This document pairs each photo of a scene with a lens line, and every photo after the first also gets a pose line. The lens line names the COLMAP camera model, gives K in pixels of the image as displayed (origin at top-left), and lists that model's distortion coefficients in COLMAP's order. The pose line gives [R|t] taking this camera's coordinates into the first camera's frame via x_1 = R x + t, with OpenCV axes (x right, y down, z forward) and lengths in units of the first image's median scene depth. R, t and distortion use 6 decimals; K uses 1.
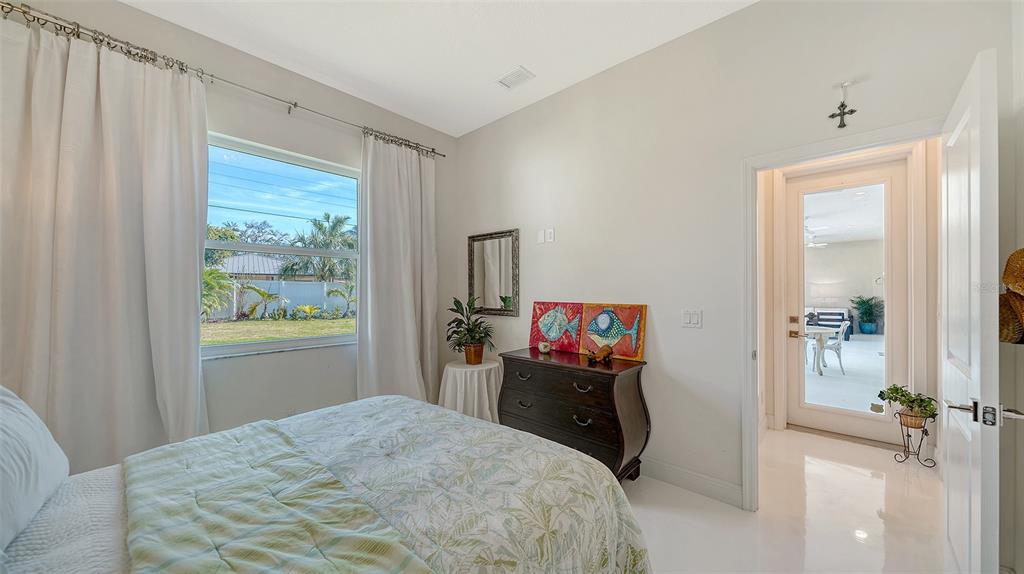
lens RADIAL K [[357.5, 0, 507.5], [0, 357.5, 290.3], [0, 0, 1]] dist [0.000278, -0.000513]
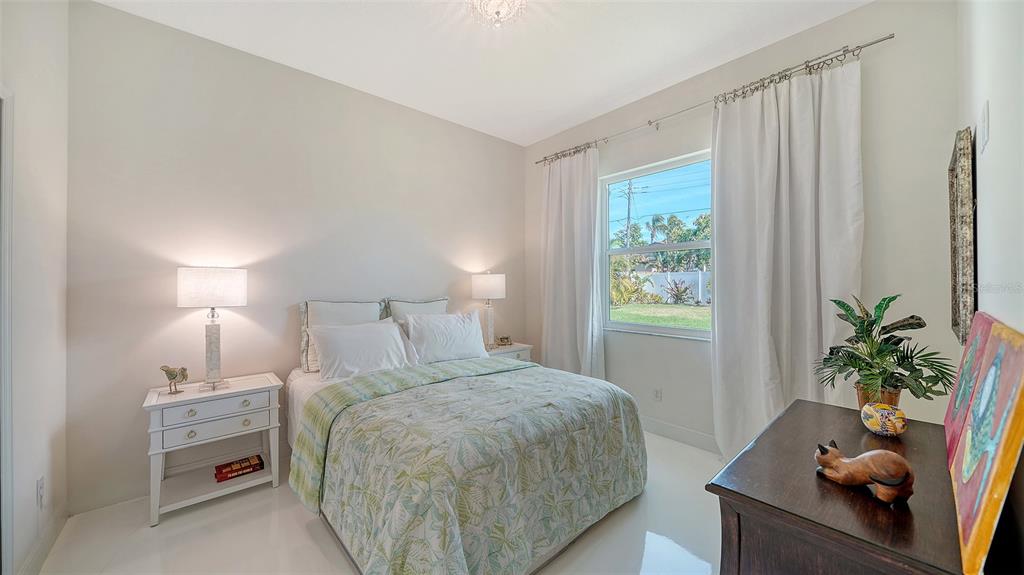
lens RADIAL K [[357.5, 0, 505.5], [0, 357.5, 282.5], [0, 0, 1]] dist [0.000278, -0.000513]
pose [[-0.114524, -0.002372, -0.993418, 0.972866], [0.004500, 0.999986, -0.002906, -0.002159], [0.993410, -0.004804, -0.114512, 1.067222]]
